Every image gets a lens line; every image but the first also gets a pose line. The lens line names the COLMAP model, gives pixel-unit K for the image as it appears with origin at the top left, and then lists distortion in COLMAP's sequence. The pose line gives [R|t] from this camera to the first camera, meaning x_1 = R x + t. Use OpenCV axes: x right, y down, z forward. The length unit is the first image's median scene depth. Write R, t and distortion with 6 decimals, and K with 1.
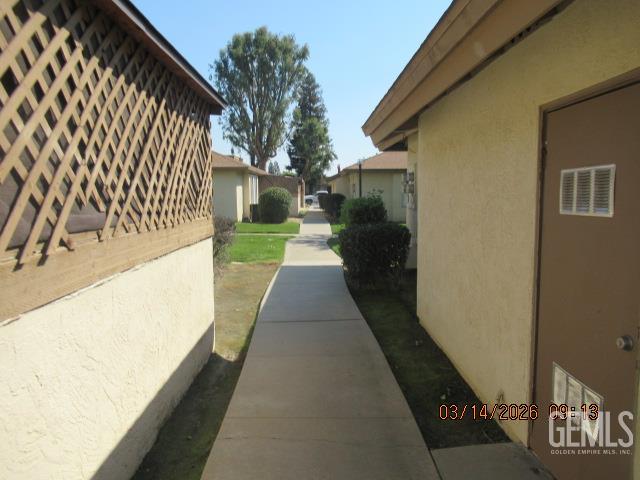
lens RADIAL K [[478.4, 0, 319.2], [0, 478.4, 242.1], [0, 0, 1]] dist [-0.002394, -0.003050]
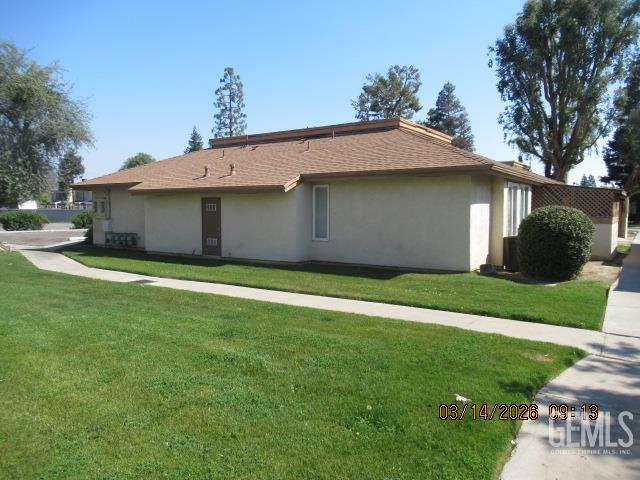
lens RADIAL K [[478.4, 0, 319.2], [0, 478.4, 242.1], [0, 0, 1]] dist [-0.002394, -0.003050]
pose [[0.821944, 0.039914, -0.568169, -0.005313], [-0.062261, 0.997860, -0.019970, -0.024508], [0.566156, 0.051789, 0.822670, 0.217189]]
